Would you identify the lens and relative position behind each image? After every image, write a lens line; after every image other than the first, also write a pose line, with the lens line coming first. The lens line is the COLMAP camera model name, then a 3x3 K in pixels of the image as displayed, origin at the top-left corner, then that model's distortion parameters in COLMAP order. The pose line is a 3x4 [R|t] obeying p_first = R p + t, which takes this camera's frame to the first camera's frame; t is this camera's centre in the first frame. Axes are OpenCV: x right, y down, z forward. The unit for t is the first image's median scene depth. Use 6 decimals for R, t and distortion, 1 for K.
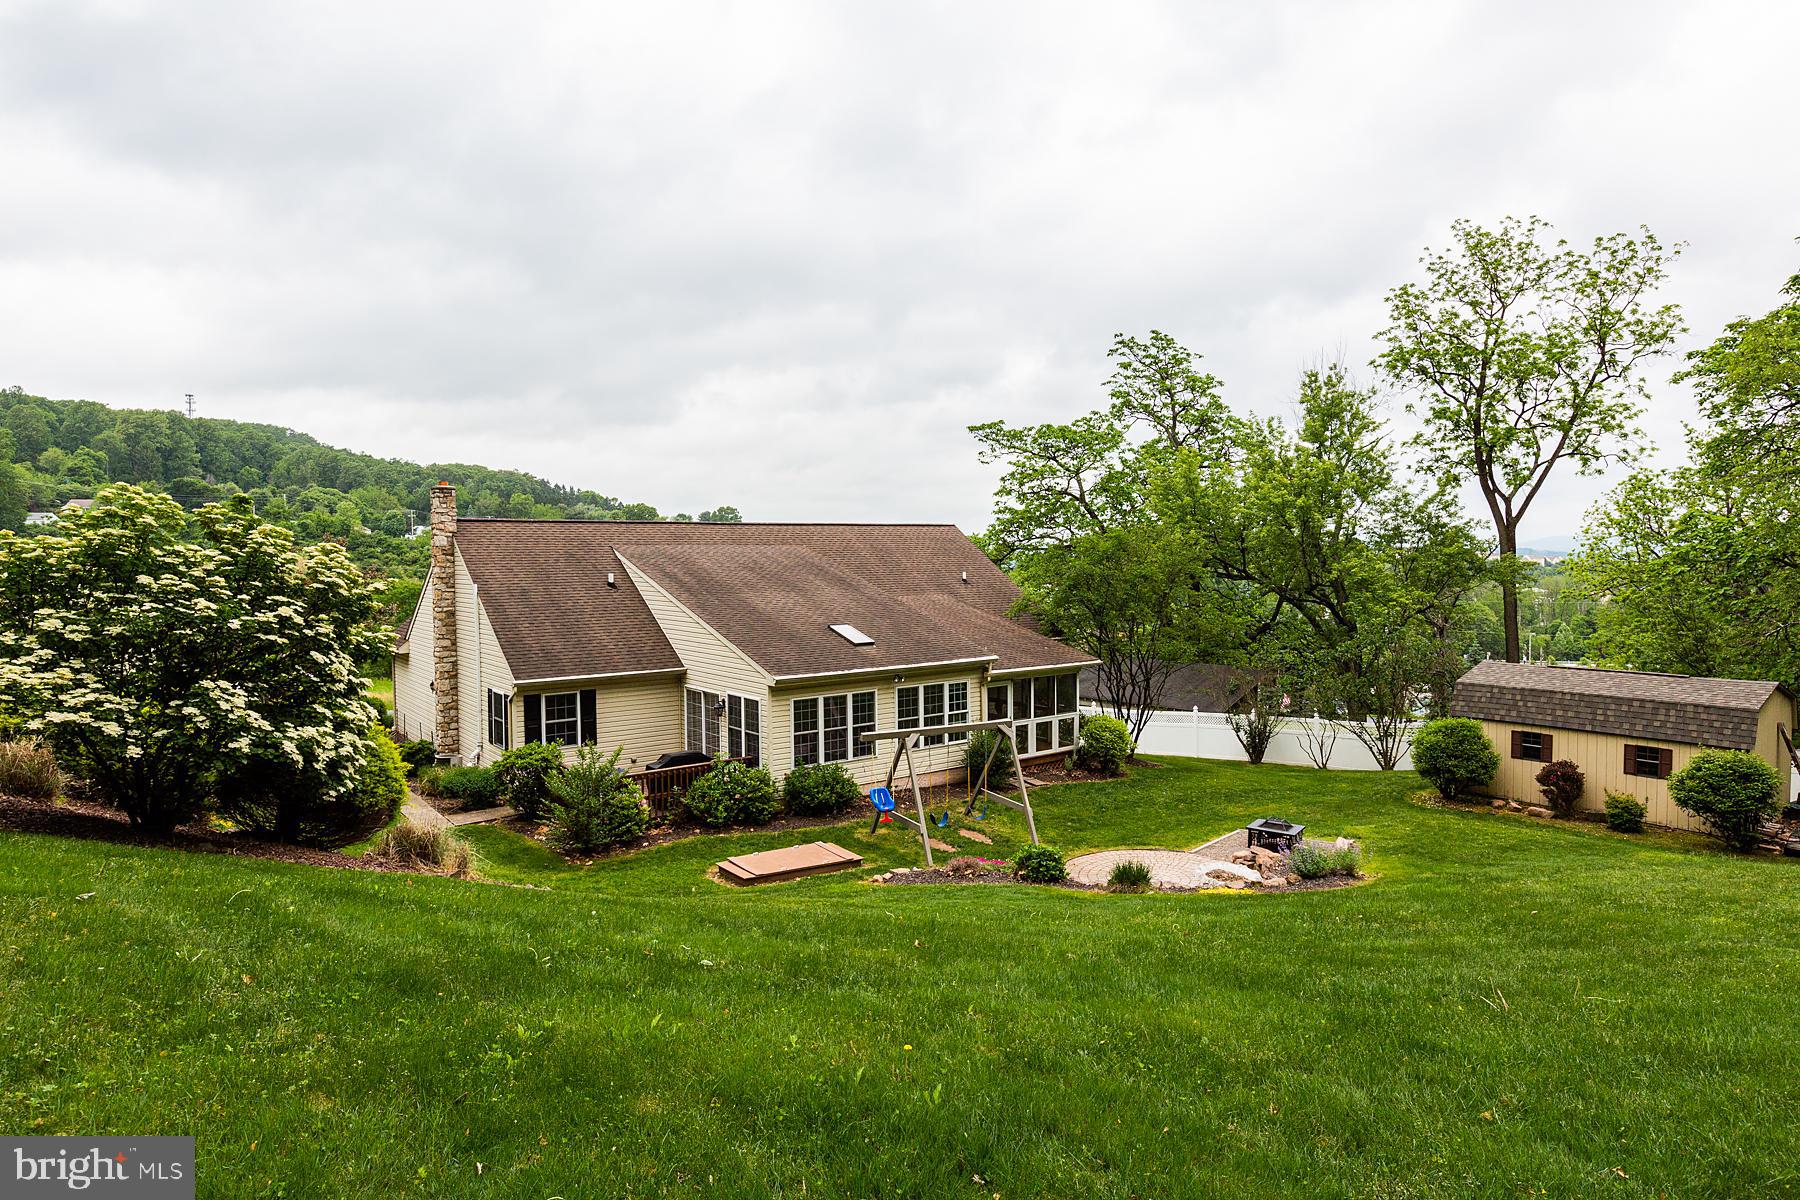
lens RADIAL K [[1026.2, 0, 901.2], [0, 1026.2, 606.8], [0, 0, 1]] dist [0.000843, -0.000071]
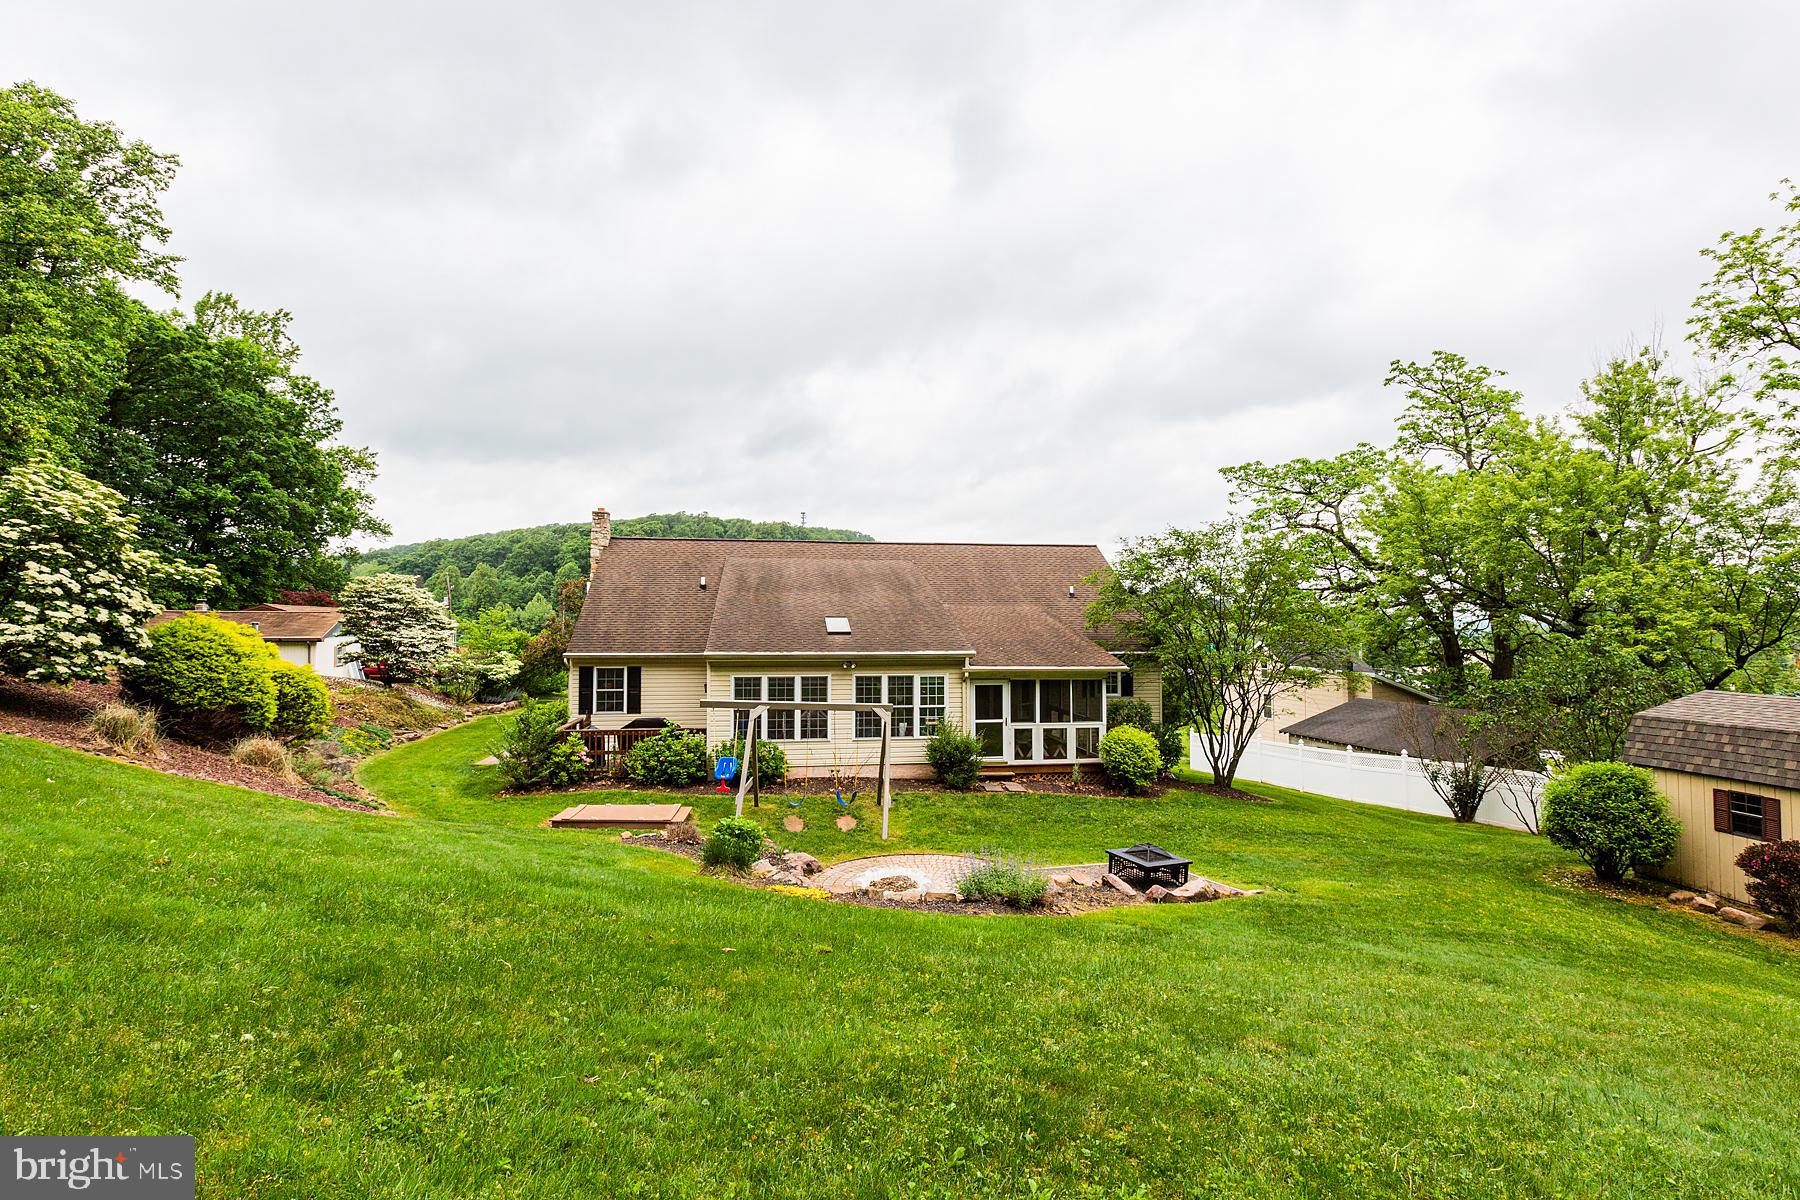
lens RADIAL K [[835.5, 0, 899.0], [0, 835.5, 606.1], [0, 0, 1]] dist [0.003890, -0.000543]
pose [[0.877086, 0.000923, -0.480332, 0.392262], [-0.036224, 0.997277, -0.064230, 0.056409], [0.478965, 0.073735, 0.874732, 0.262452]]
